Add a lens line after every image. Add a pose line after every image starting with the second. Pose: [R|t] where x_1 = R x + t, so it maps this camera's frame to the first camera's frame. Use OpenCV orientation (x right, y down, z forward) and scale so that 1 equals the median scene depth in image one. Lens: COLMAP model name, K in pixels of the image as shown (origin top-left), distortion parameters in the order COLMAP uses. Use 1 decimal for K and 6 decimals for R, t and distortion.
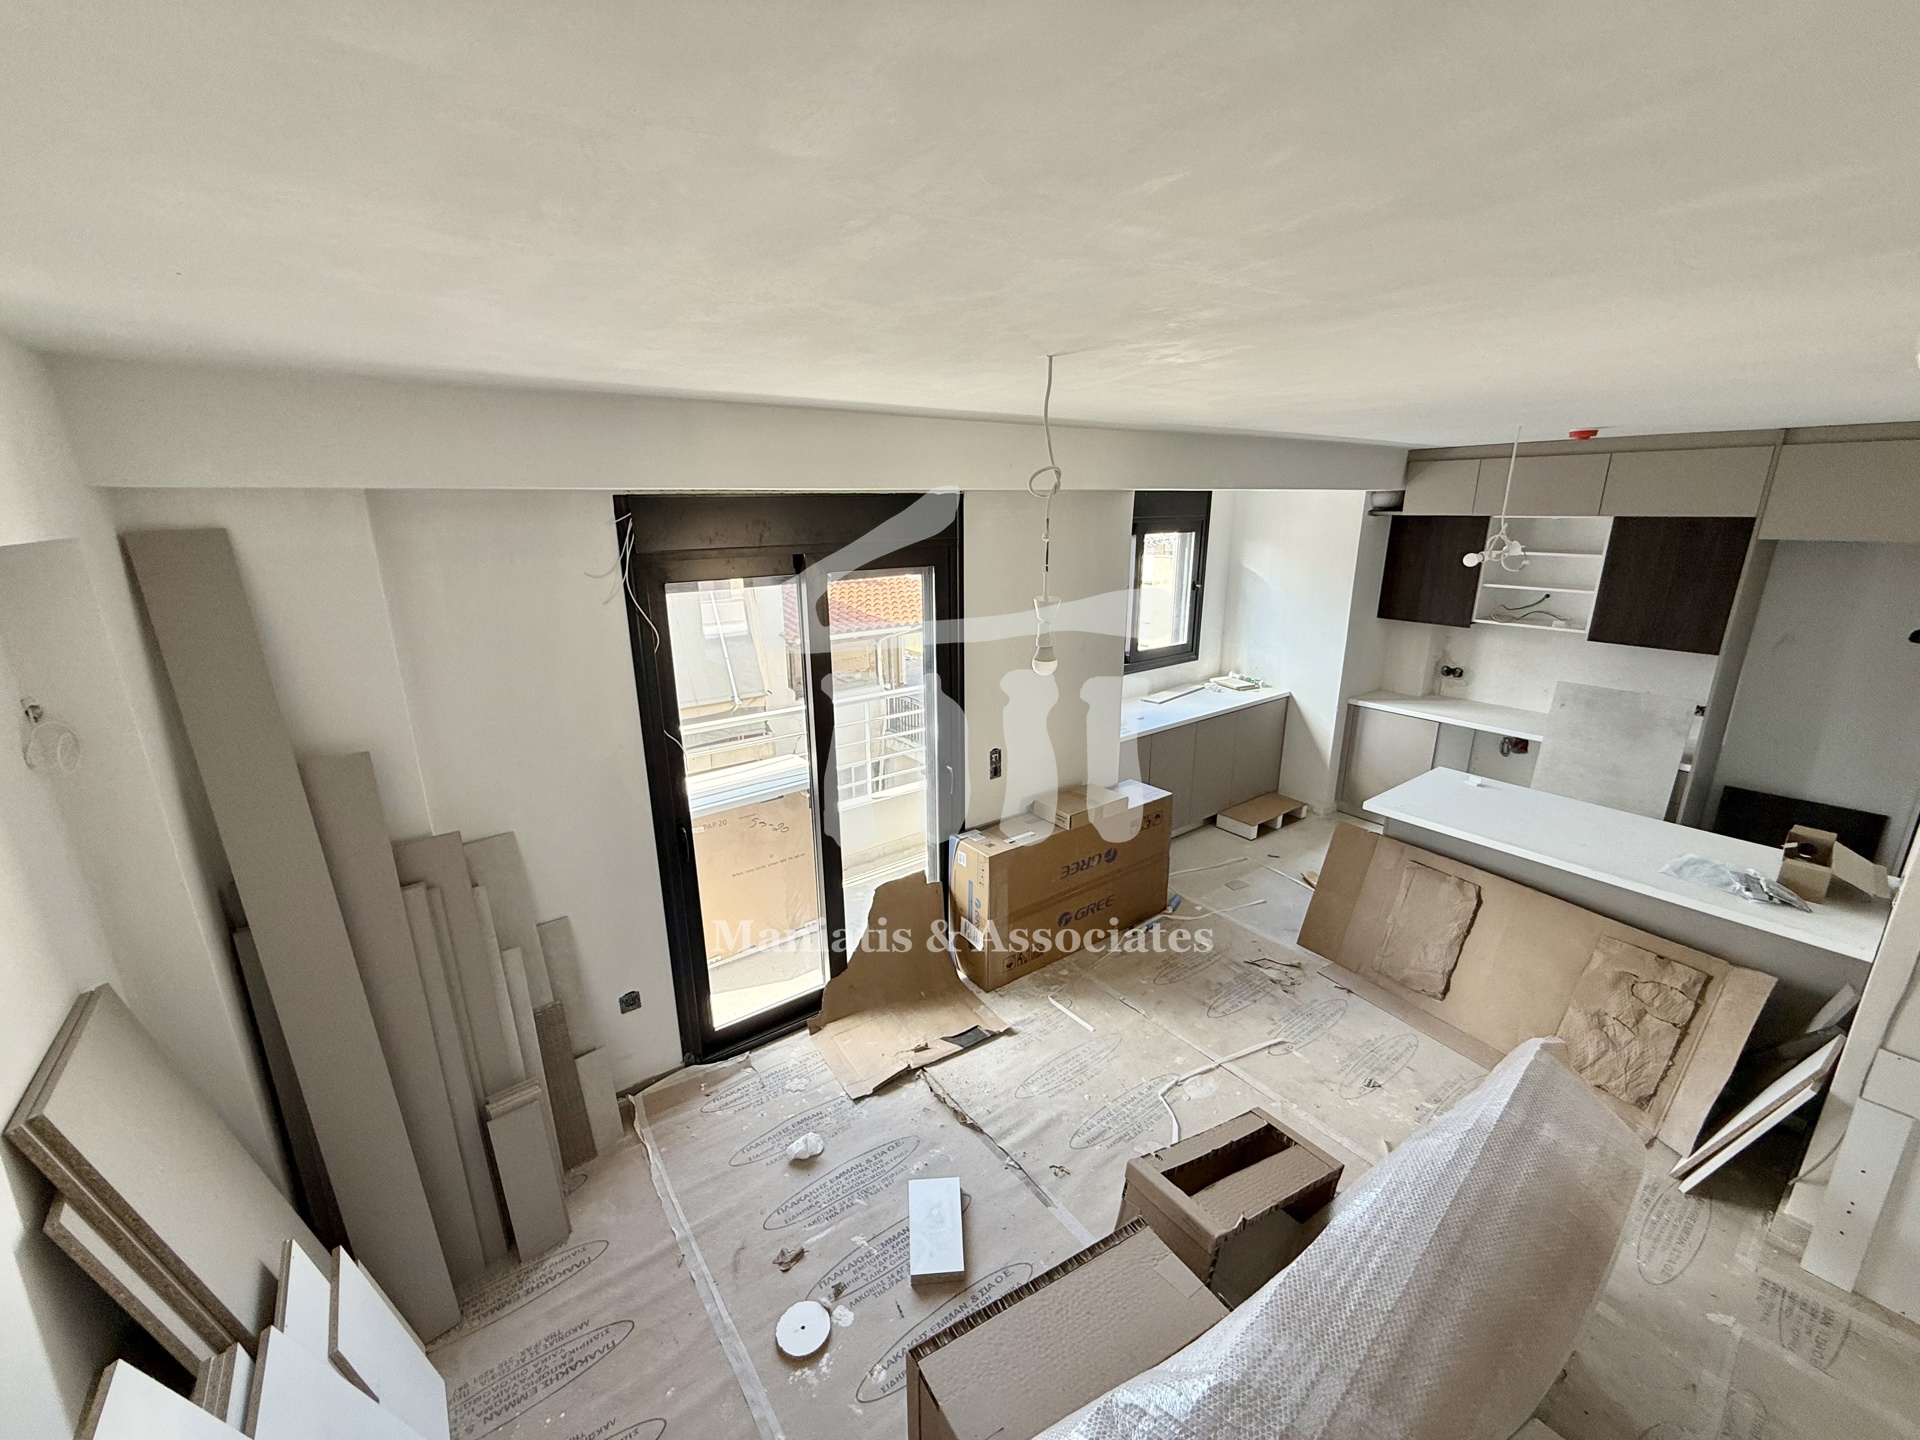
lens RADIAL K [[770.4, 0, 954.4], [0, 770.4, 719.3], [0, 0, 1]] dist [0.000471, 0.000495]
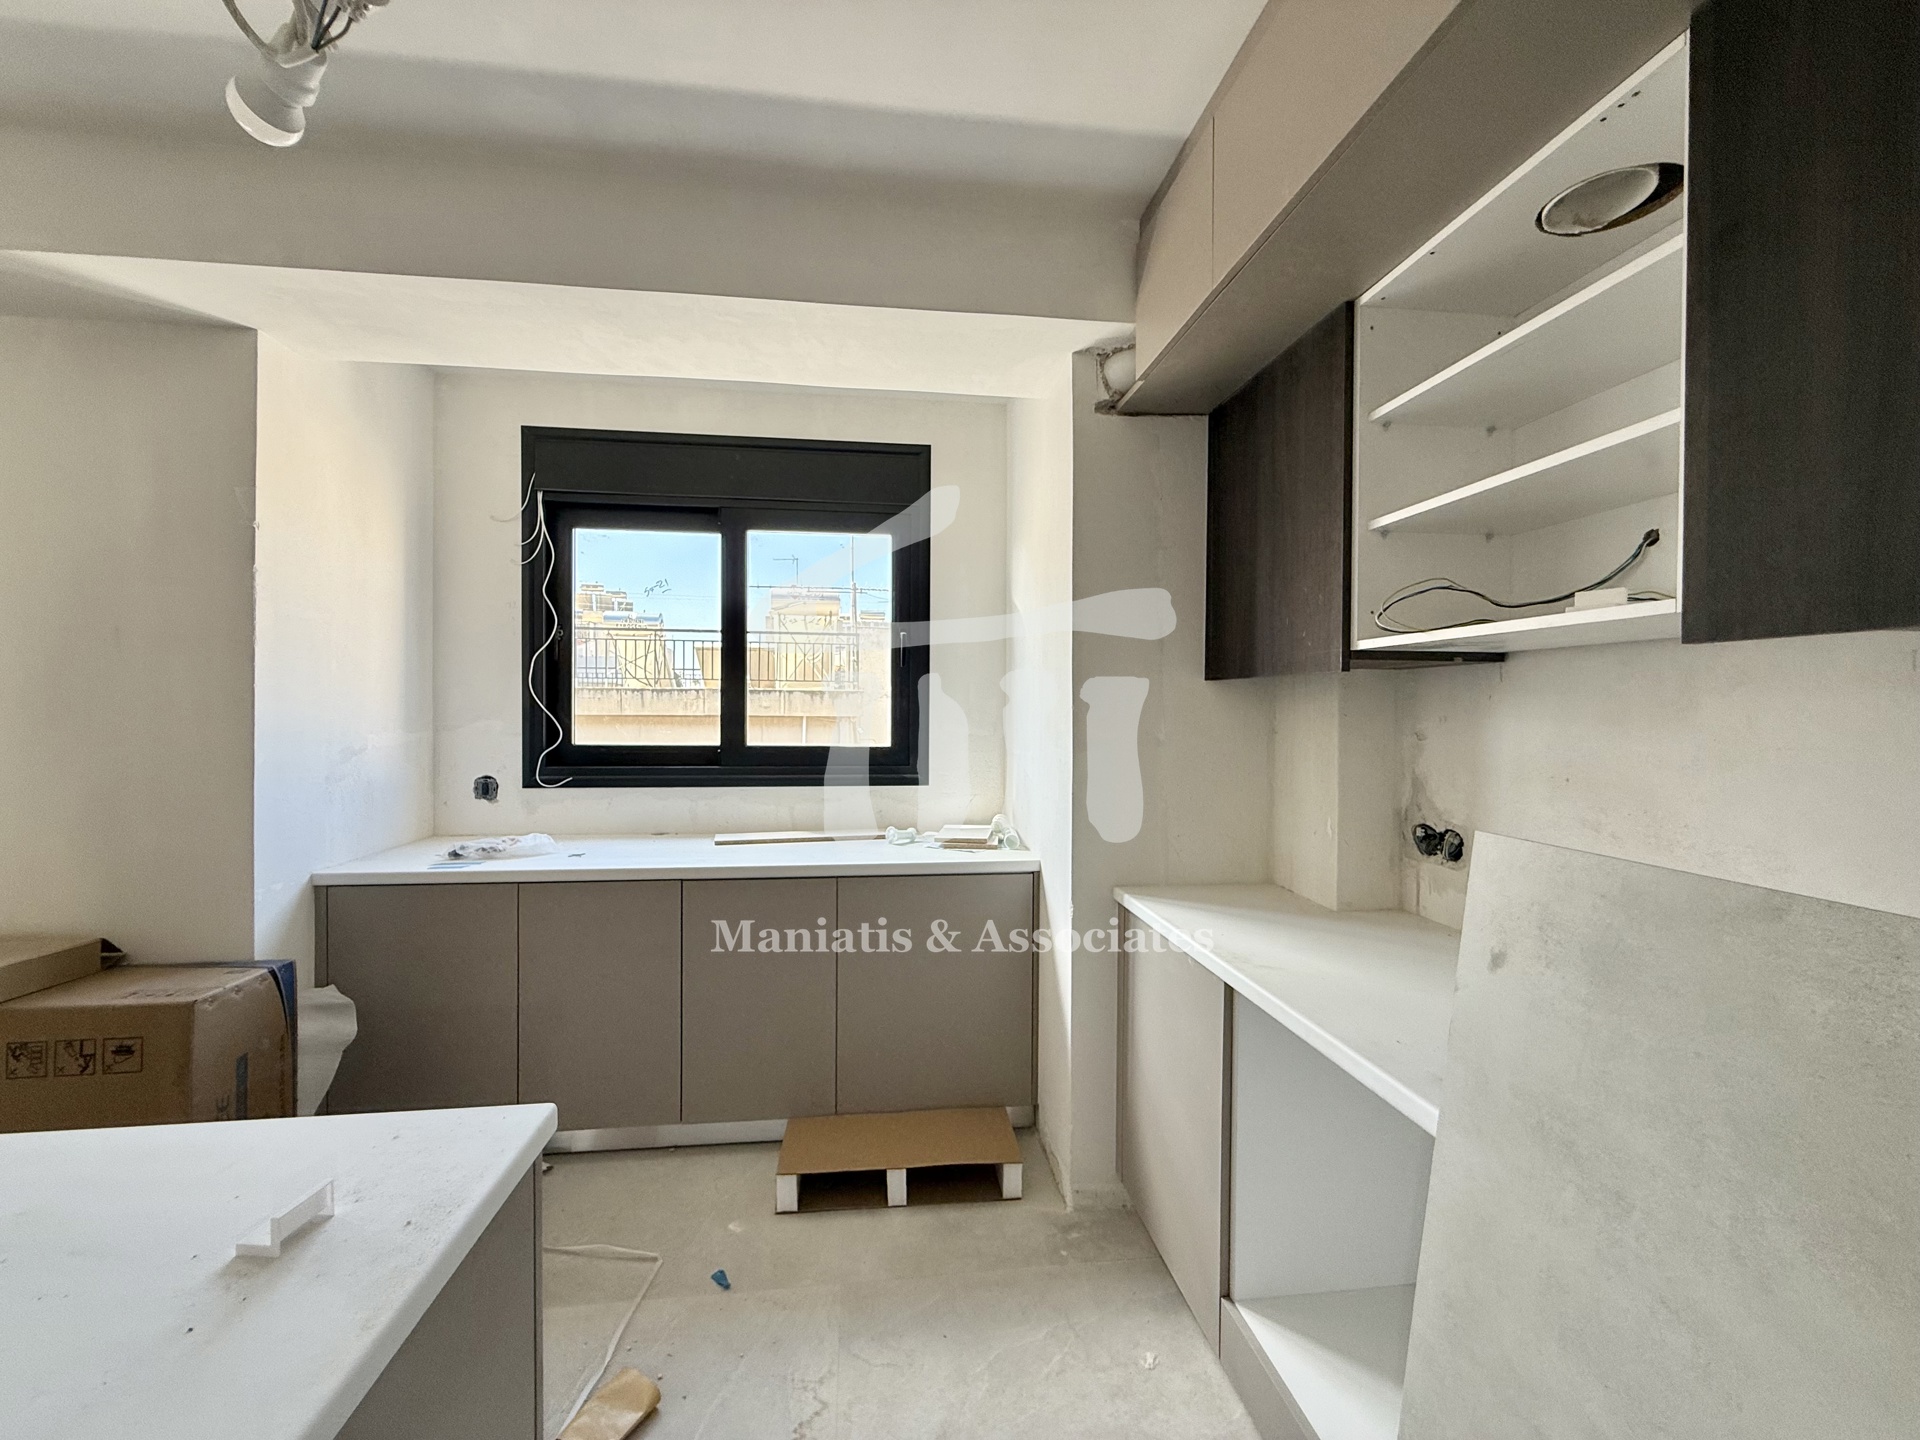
lens RADIAL K [[770.4, 0, 954.2], [0, 770.4, 714.7], [0, 0, 1]] dist [0.000471, 0.000495]
pose [[0.867258, 0.018464, -0.497517, 1.190021], [-0.149113, 0.963071, -0.224187, -0.021714], [0.475004, 0.268614, 0.837984, 1.182801]]
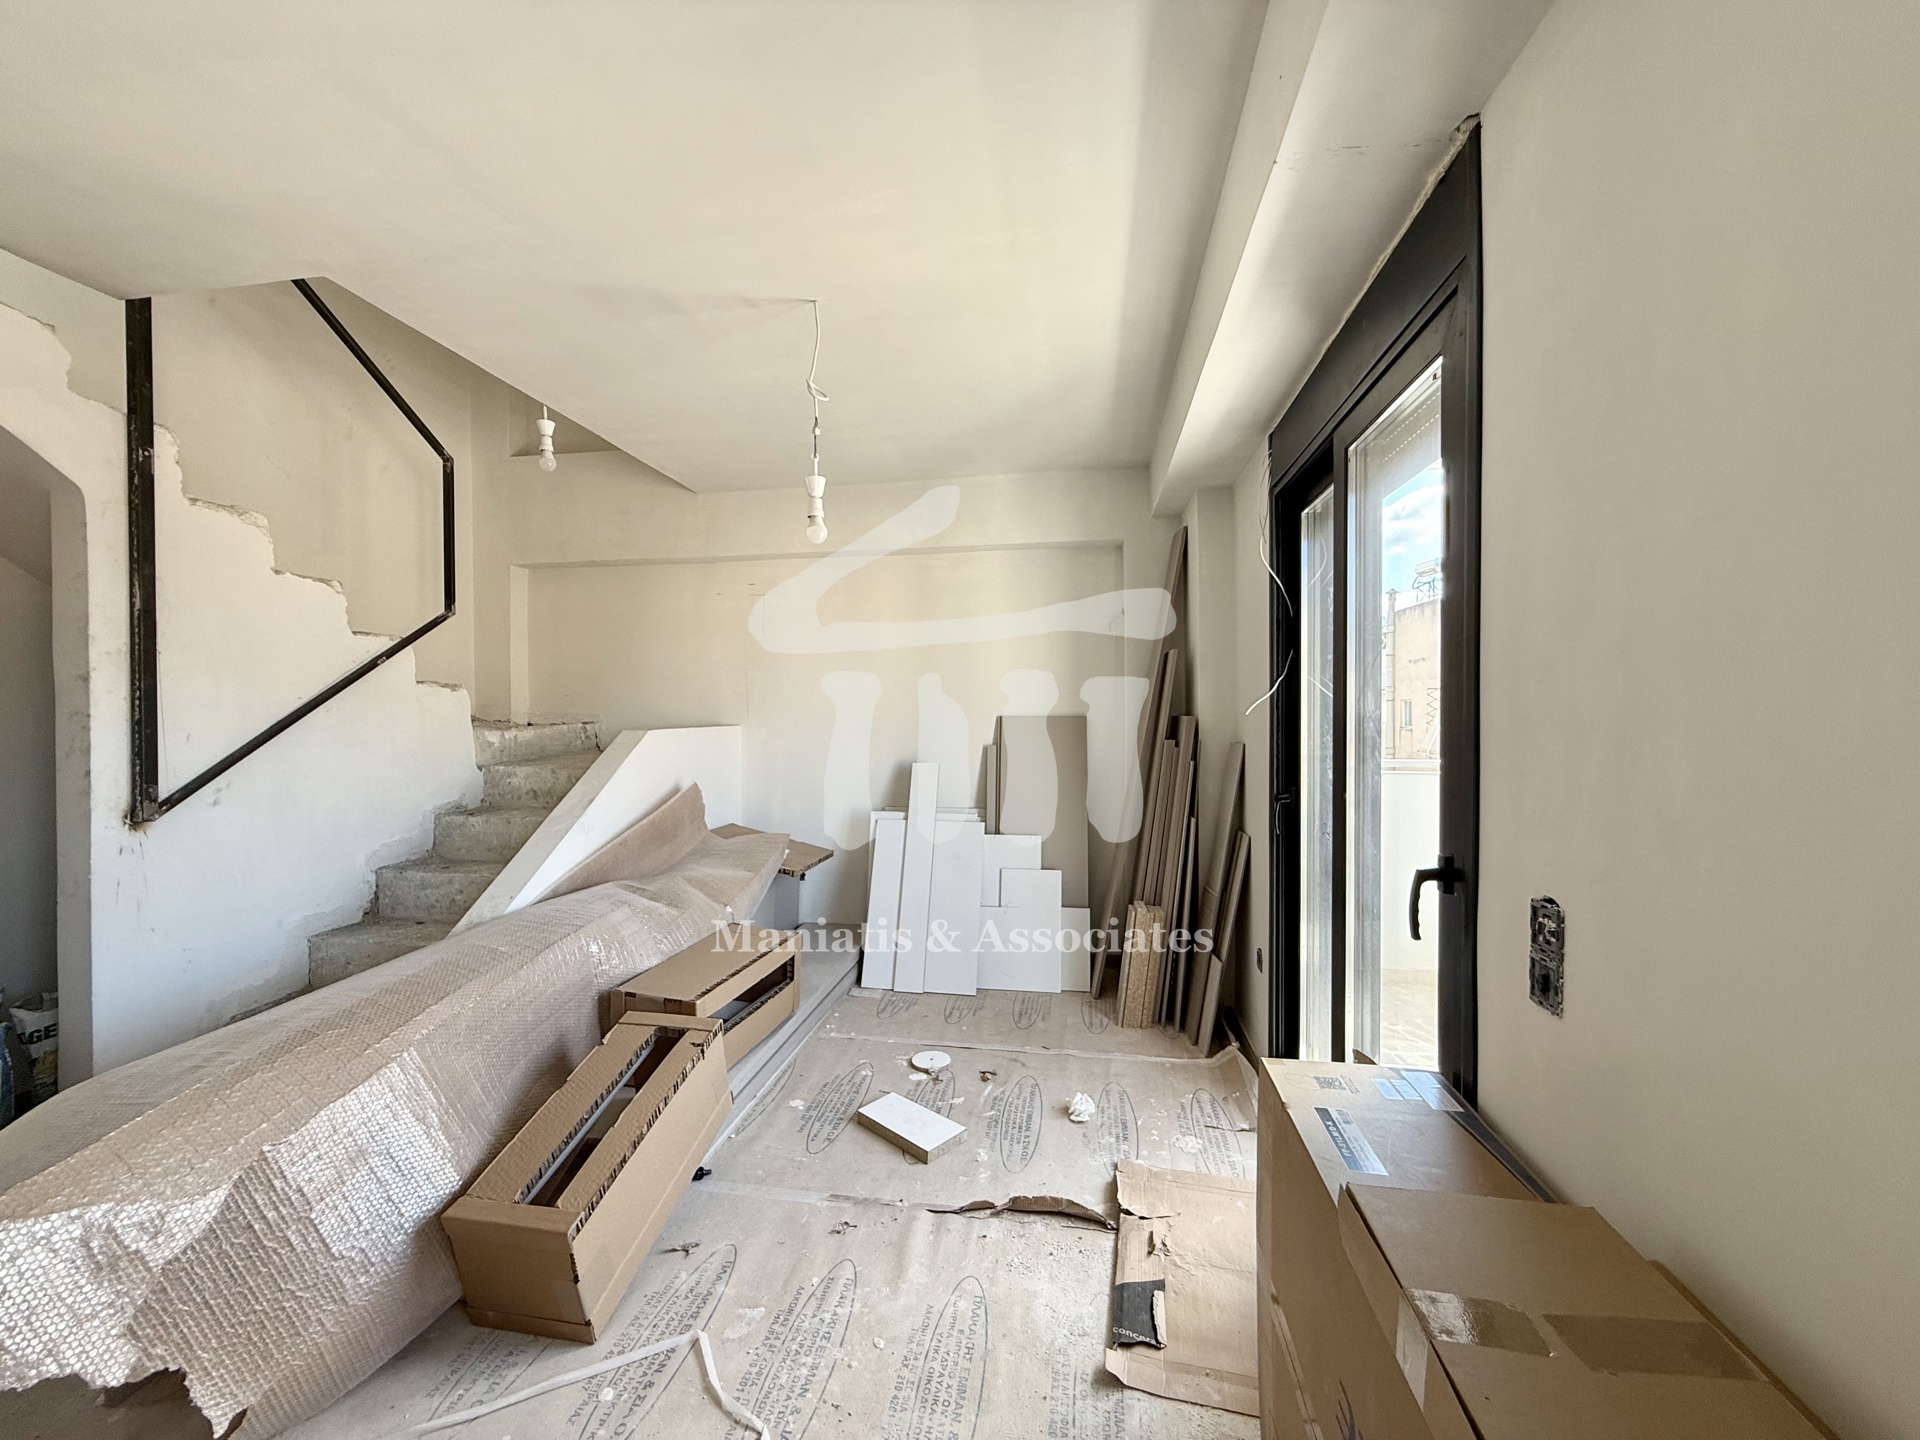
lens RADIAL K [[770.4, 0, 956.4], [0, 770.4, 718.2], [0, 0, 1]] dist [0.000471, 0.000495]
pose [[-0.721184, 0.013692, -0.692609, 0.523318], [-0.182060, 0.960913, 0.208567, -0.056892], [0.668392, 0.276511, -0.690502, 1.341972]]
